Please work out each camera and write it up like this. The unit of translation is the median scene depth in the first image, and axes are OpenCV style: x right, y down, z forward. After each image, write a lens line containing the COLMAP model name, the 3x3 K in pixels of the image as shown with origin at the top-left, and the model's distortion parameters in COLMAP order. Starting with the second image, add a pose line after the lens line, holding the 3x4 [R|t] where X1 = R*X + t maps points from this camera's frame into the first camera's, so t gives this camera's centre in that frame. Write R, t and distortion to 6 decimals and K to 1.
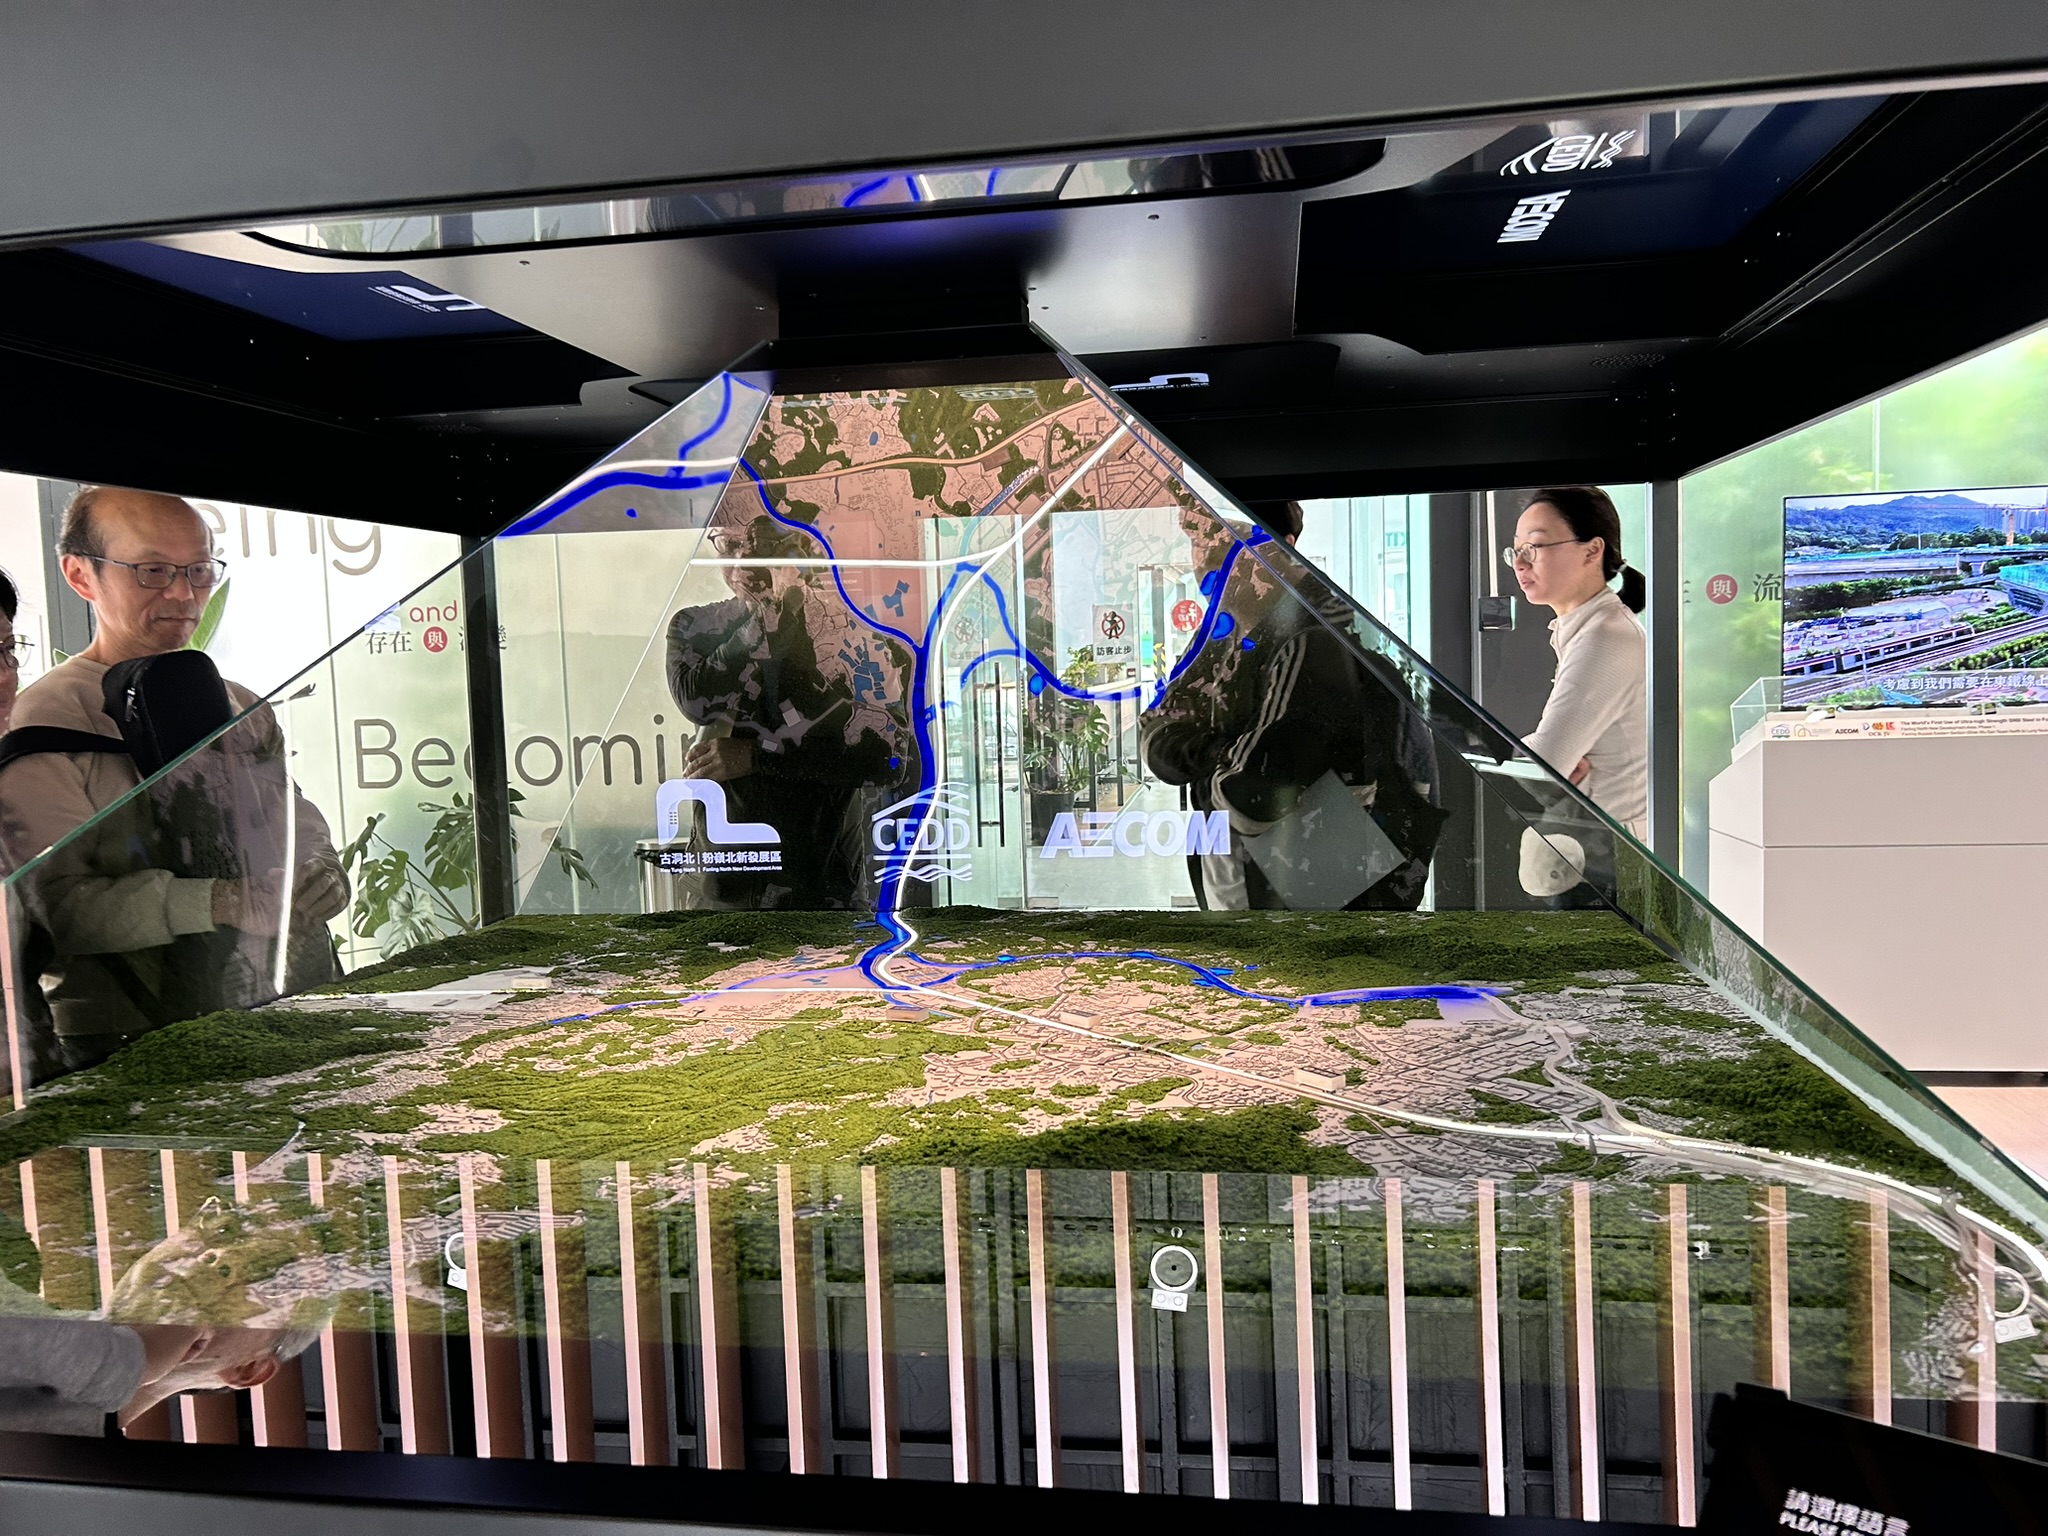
lens RADIAL K [[1529.1, 0, 1024.0], [0, 1529.1, 768.0], [0, 0, 1]] dist [0.011638, -0.001479]
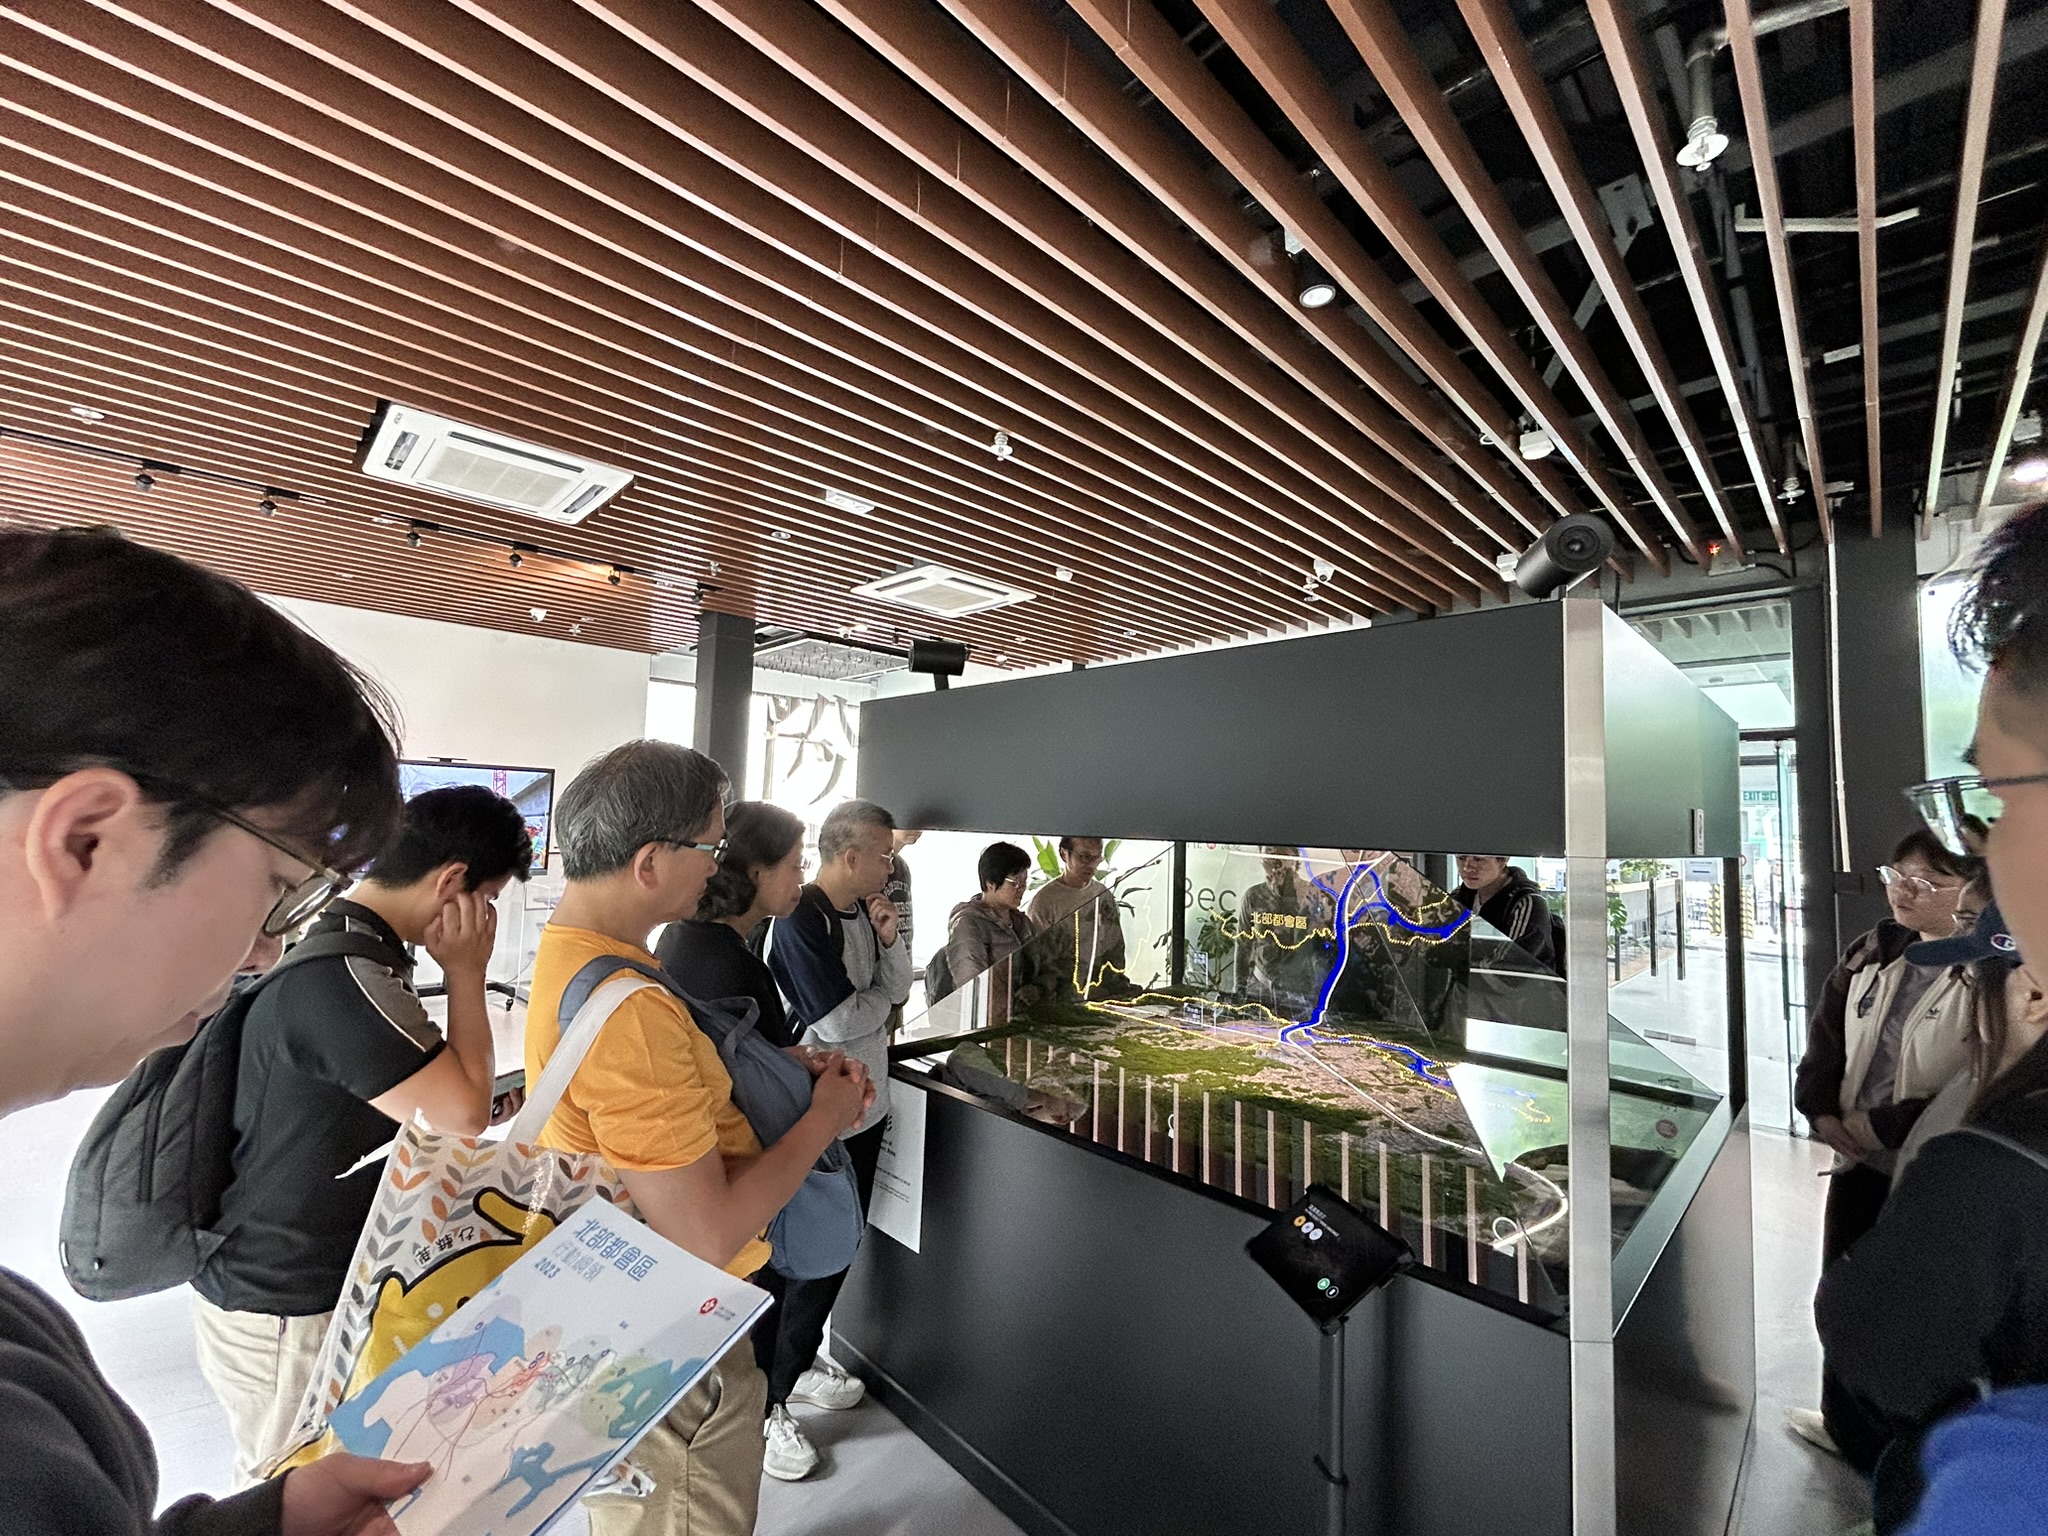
lens RADIAL K [[832.6, 0, 1024.0], [0, 832.6, 768.0], [0, 0, 1]] dist [-0.002928, 0.000340]
pose [[0.804672, 0.016427, -0.593492, 0.532605], [-0.102573, 0.988433, -0.111712, -0.151787], [0.584791, 0.150768, 0.797050, -0.613257]]
